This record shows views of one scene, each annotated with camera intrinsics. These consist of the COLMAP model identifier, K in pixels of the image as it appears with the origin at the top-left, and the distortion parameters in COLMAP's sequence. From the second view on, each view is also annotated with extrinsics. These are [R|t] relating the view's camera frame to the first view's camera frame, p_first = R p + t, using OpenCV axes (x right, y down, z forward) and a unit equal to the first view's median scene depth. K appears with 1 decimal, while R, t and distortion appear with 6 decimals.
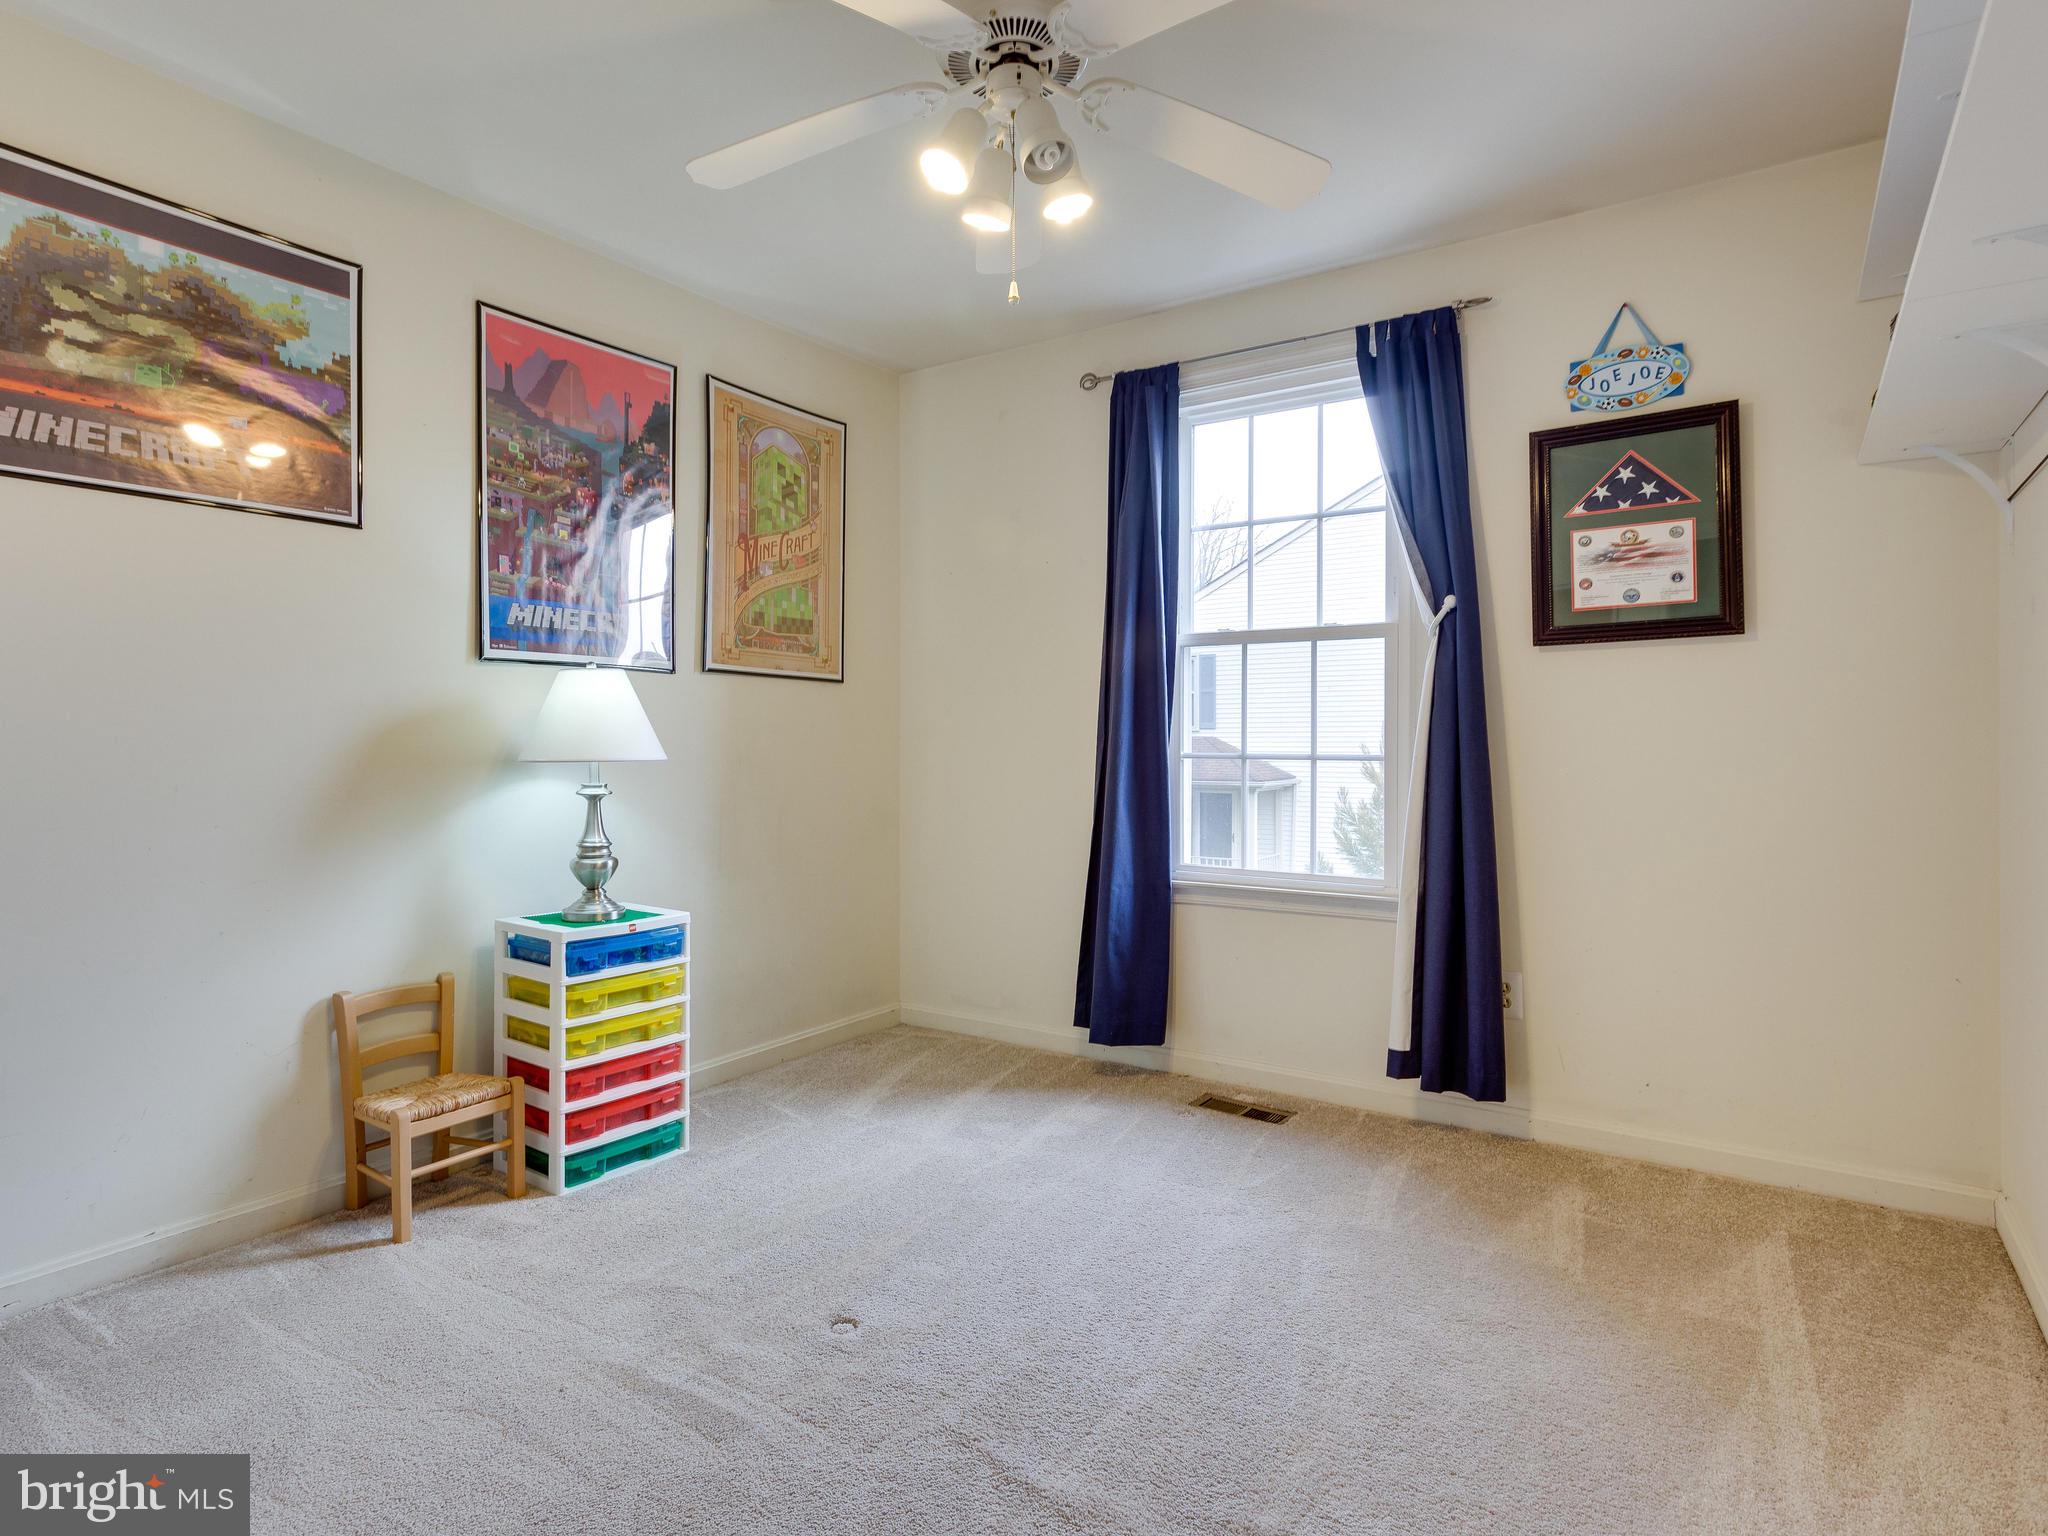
lens RADIAL K [[1125.8, 0, 1024.0], [0, 1125.8, 768.0], [0, 0, 1]] dist [0.003037, 0.000505]
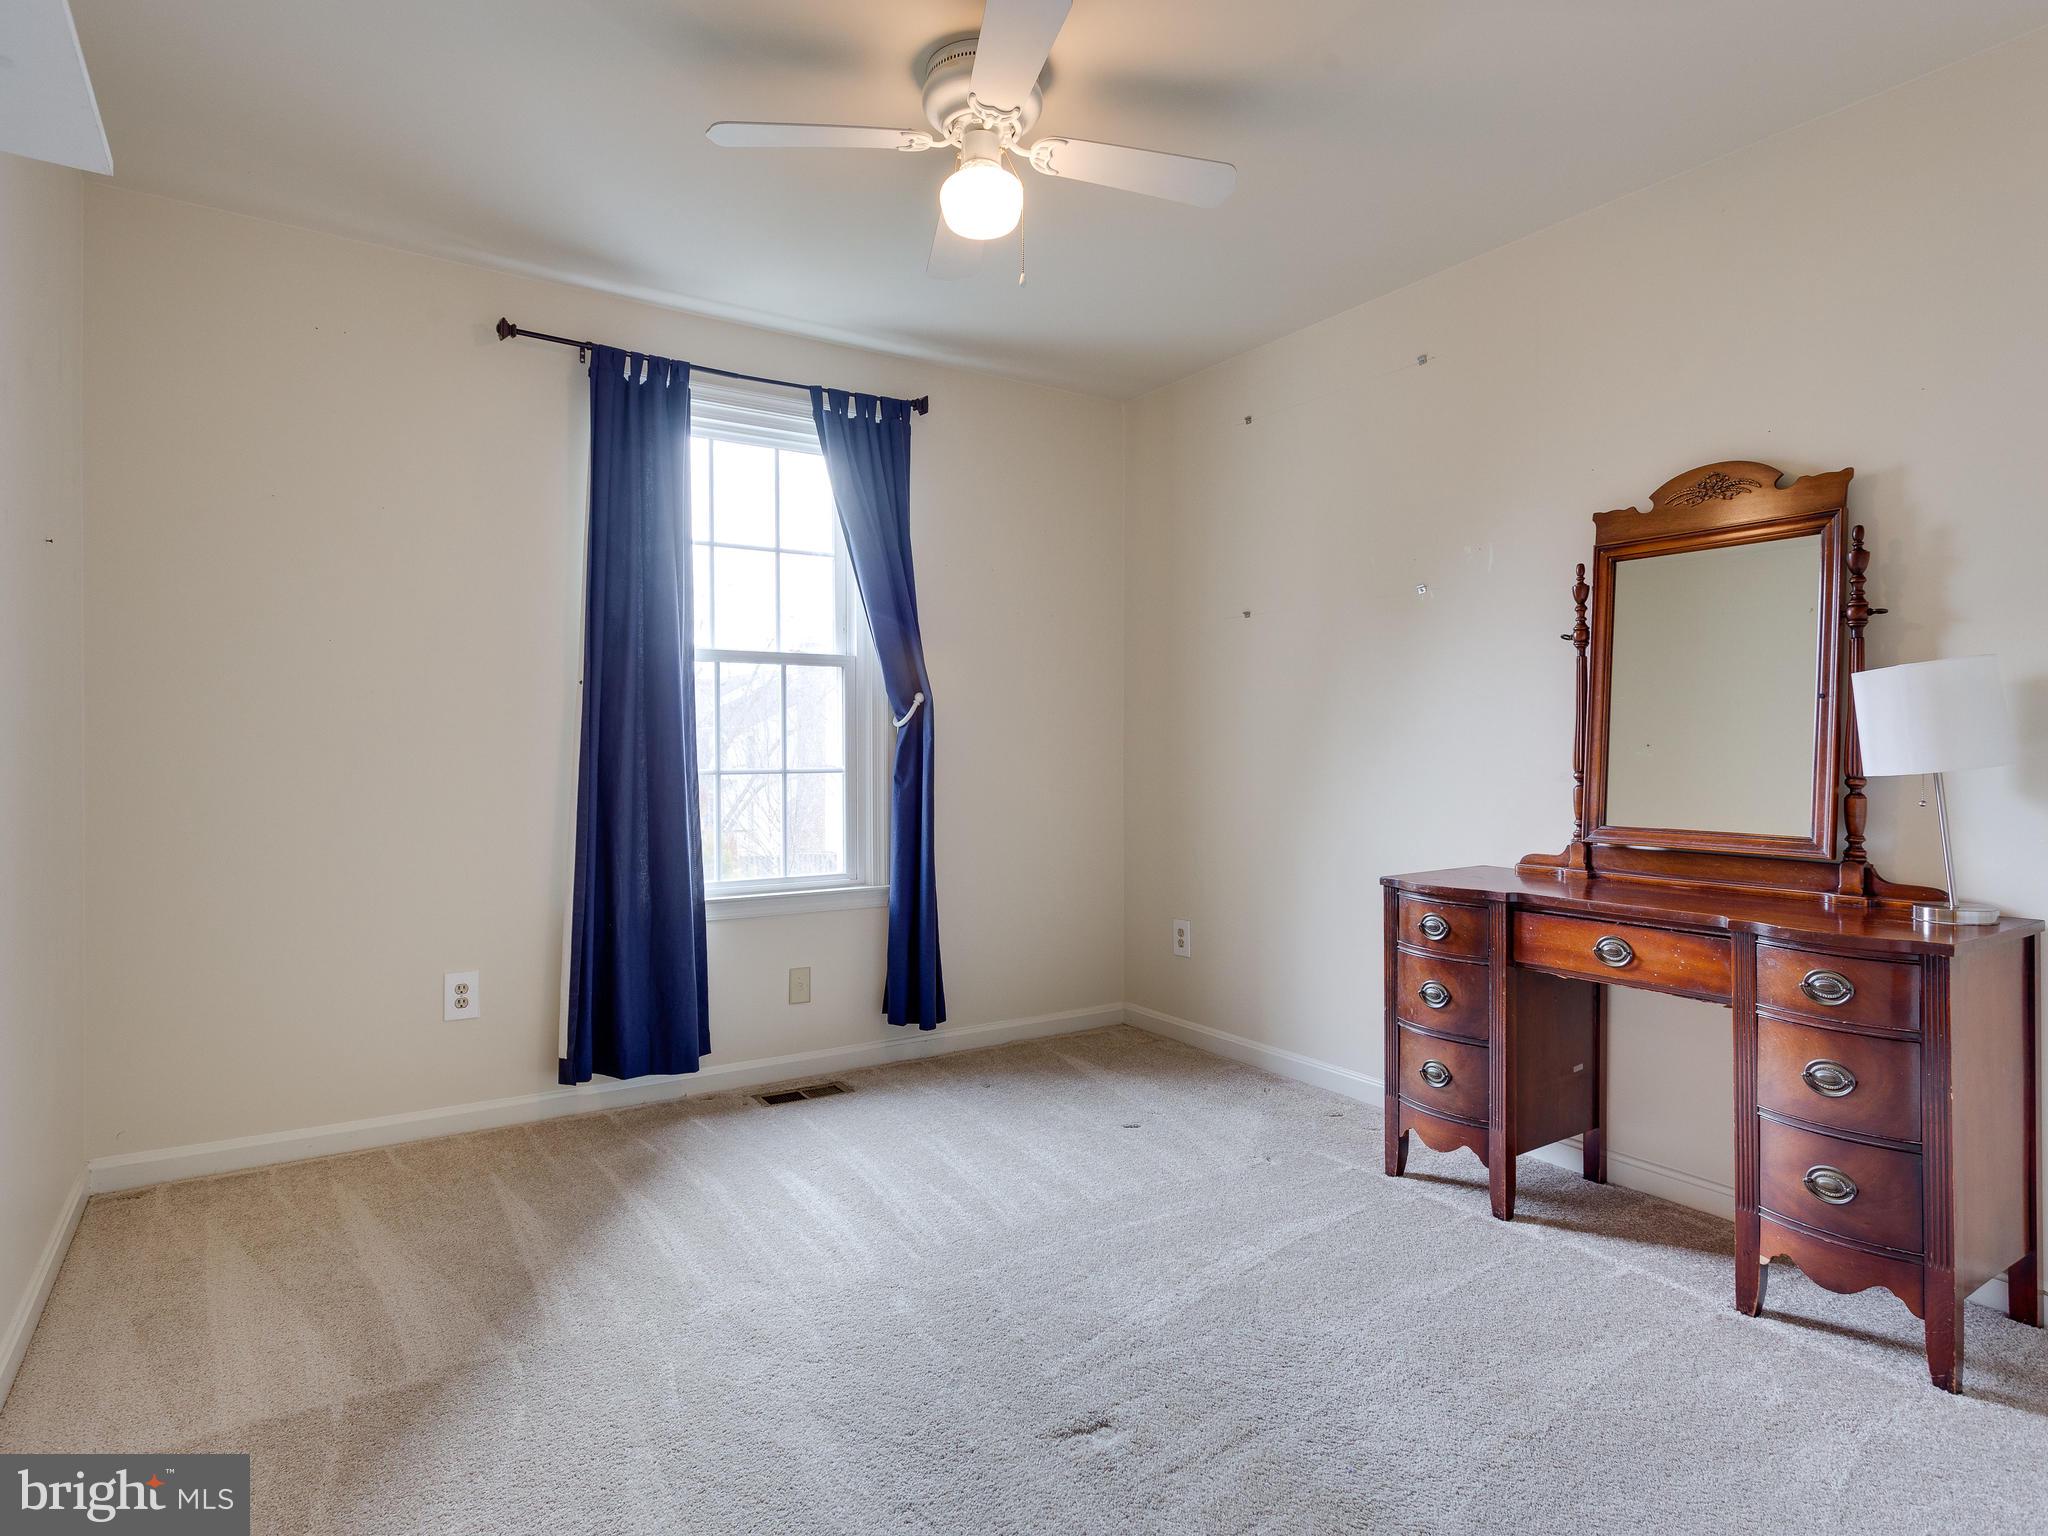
lens RADIAL K [[1125.8, 0, 1024.0], [0, 1125.8, 768.0], [0, 0, 1]] dist [0.003037, 0.000505]
pose [[0.375758, -0.005770, 0.926700, -0.677091], [0.005079, 0.999978, 0.004166, -0.014373], [-0.926704, 0.003141, 0.375780, 0.366987]]
